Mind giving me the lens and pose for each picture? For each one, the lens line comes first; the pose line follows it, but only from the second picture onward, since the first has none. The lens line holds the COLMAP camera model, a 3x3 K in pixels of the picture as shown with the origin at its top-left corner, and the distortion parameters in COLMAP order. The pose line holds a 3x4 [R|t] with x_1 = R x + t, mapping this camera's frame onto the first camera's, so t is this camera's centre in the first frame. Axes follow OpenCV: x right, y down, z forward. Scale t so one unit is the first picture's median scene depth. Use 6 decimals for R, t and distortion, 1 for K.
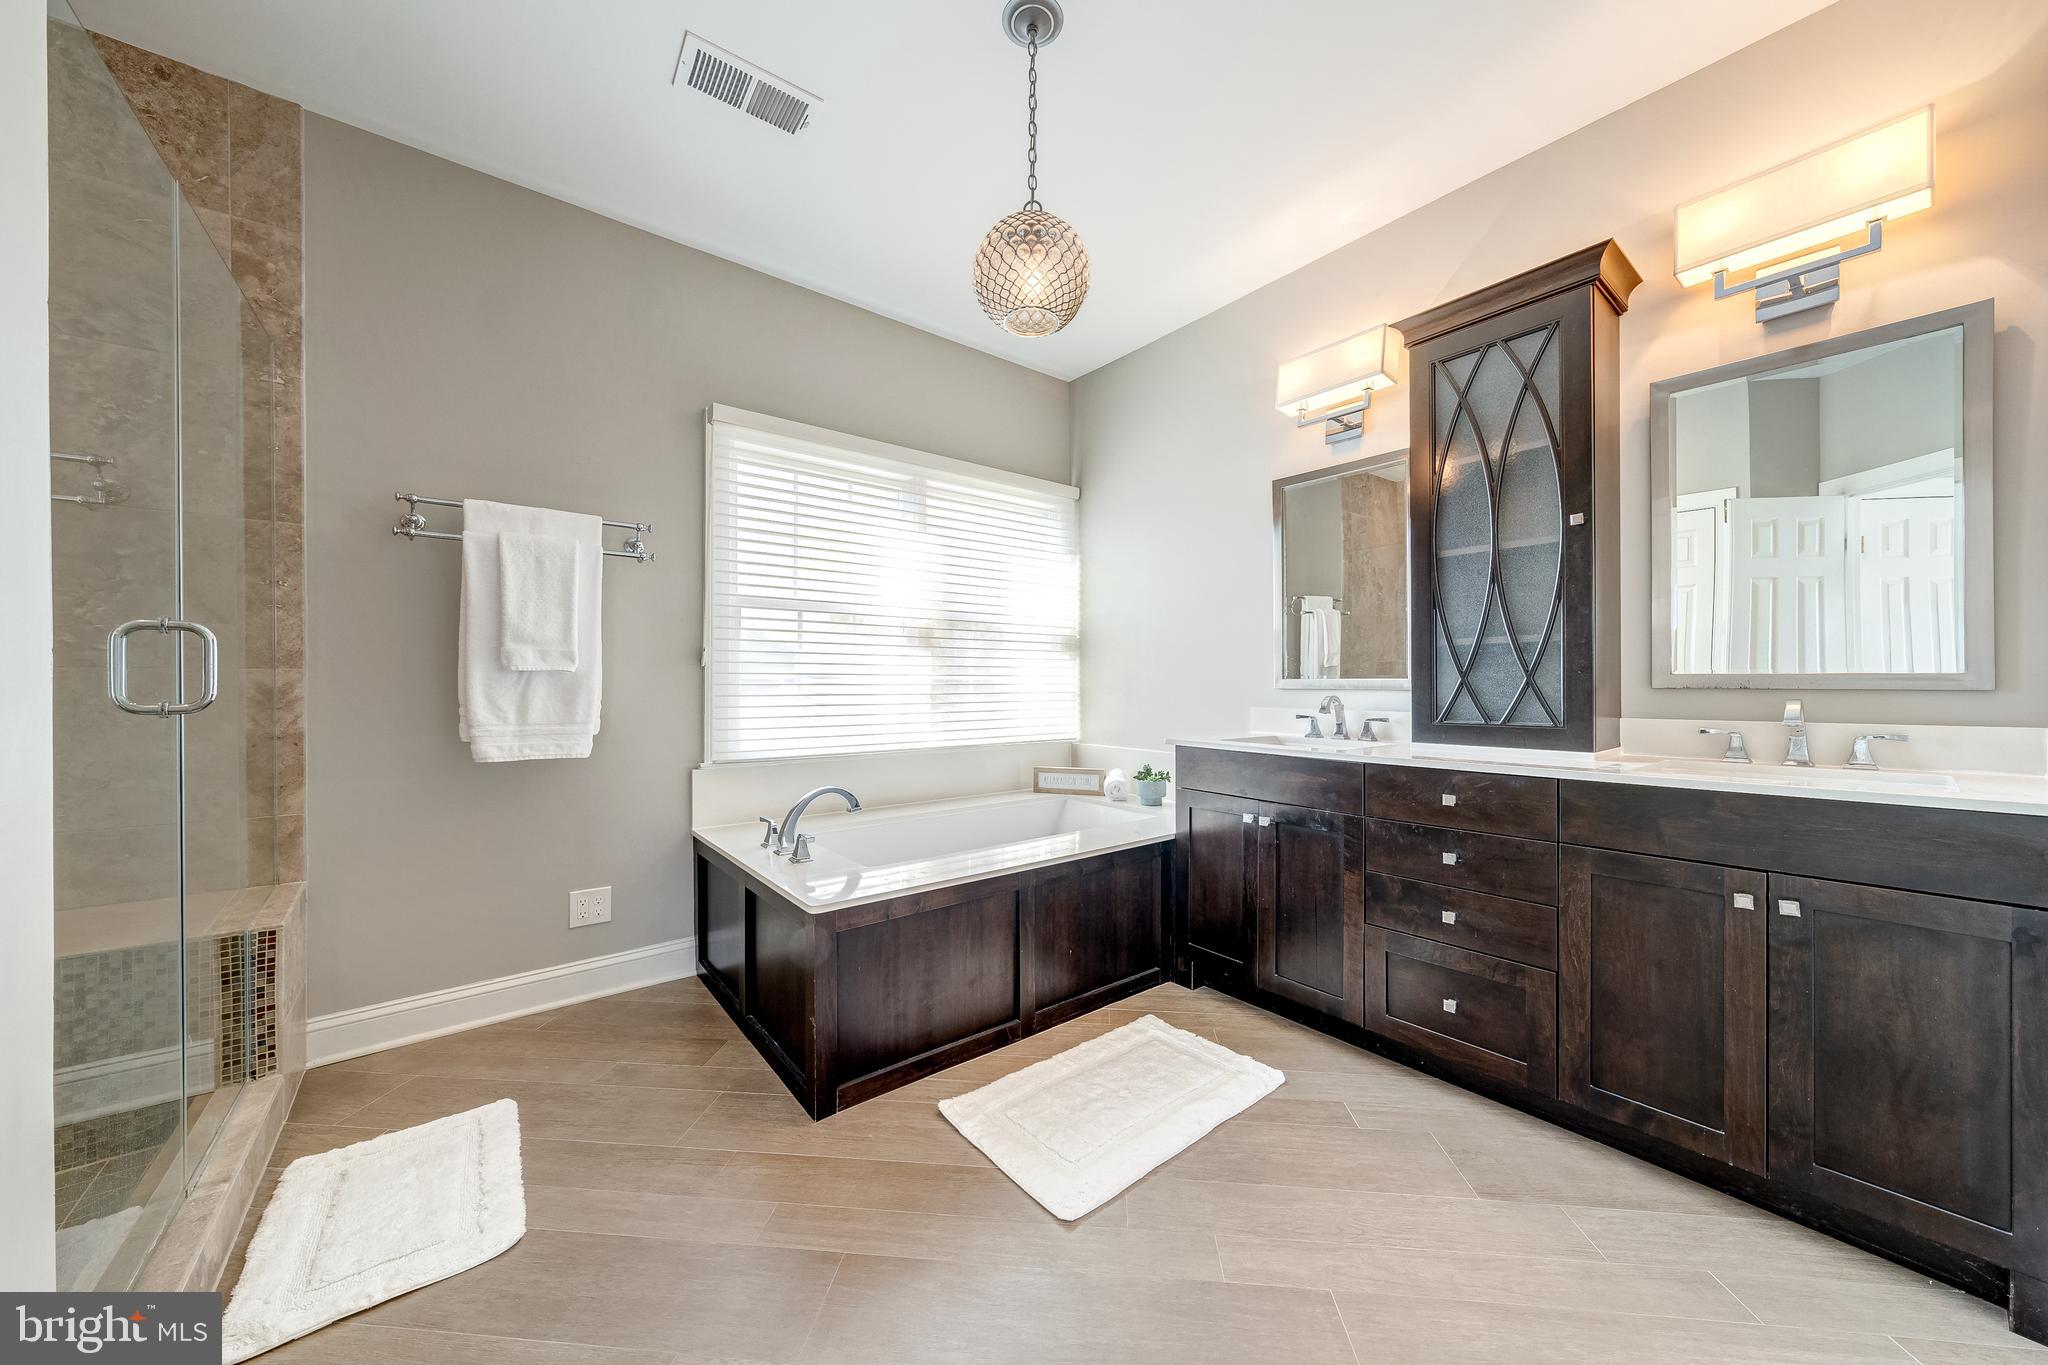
lens RADIAL K [[716.6, 0, 1021.6], [0, 716.6, 684.2], [0, 0, 1]] dist [0.000183, -0.000026]
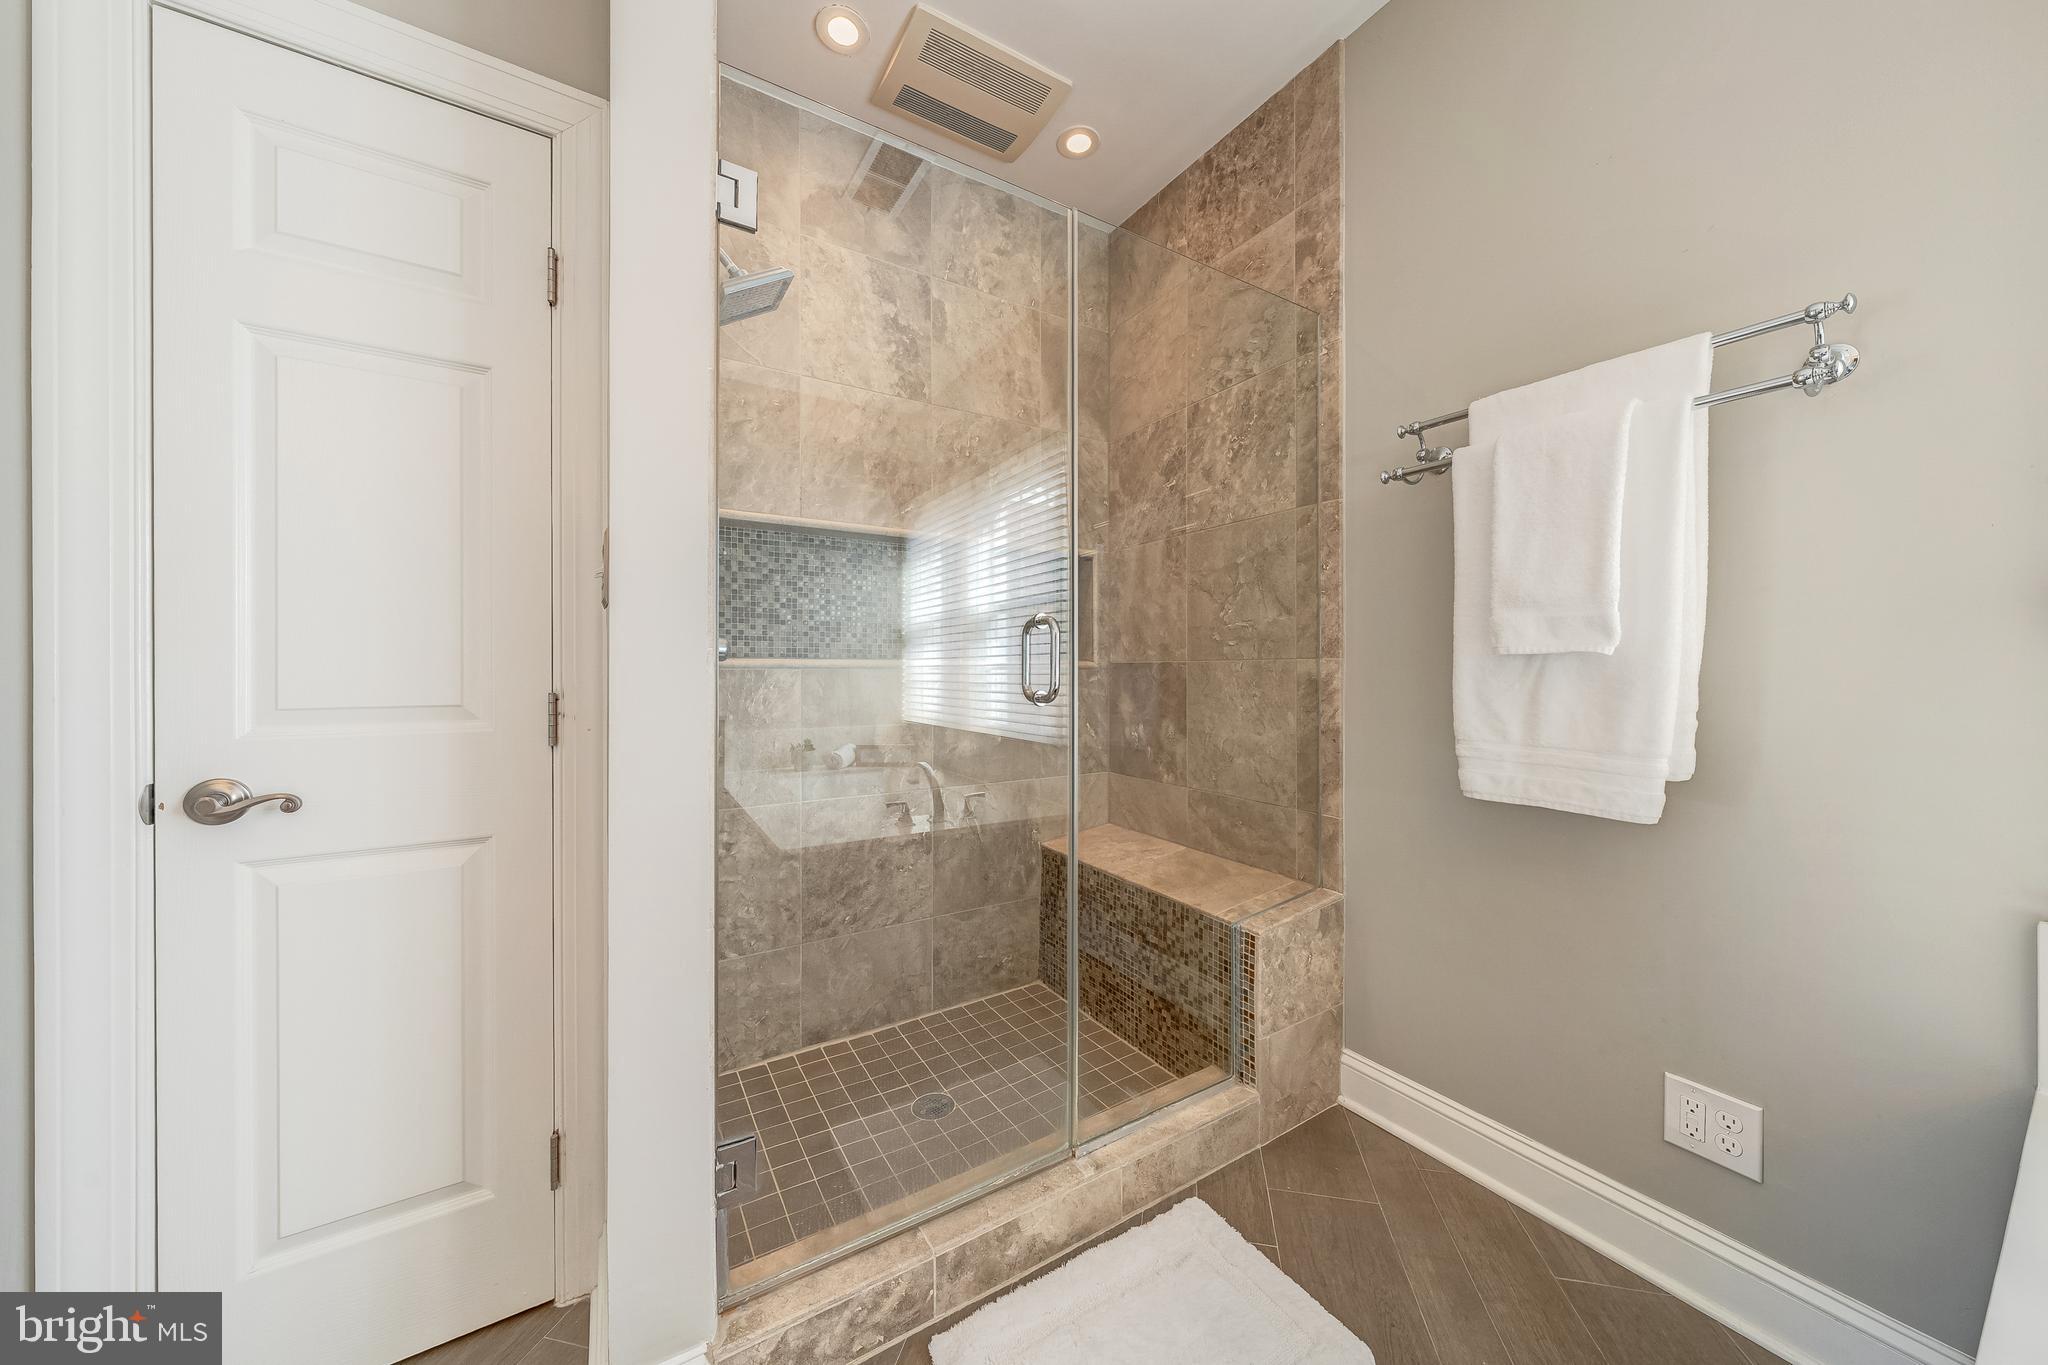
lens RADIAL K [[696.5, 0, 1024.1], [0, 696.5, 669.6], [0, 0, 1]] dist [-0.002793, -0.000282]
pose [[-0.111205, -0.000505, -0.993797, -0.085333], [0.000017, 1.000000, -0.000510, -0.006451], [0.993797, -0.000074, -0.111205, 0.705061]]
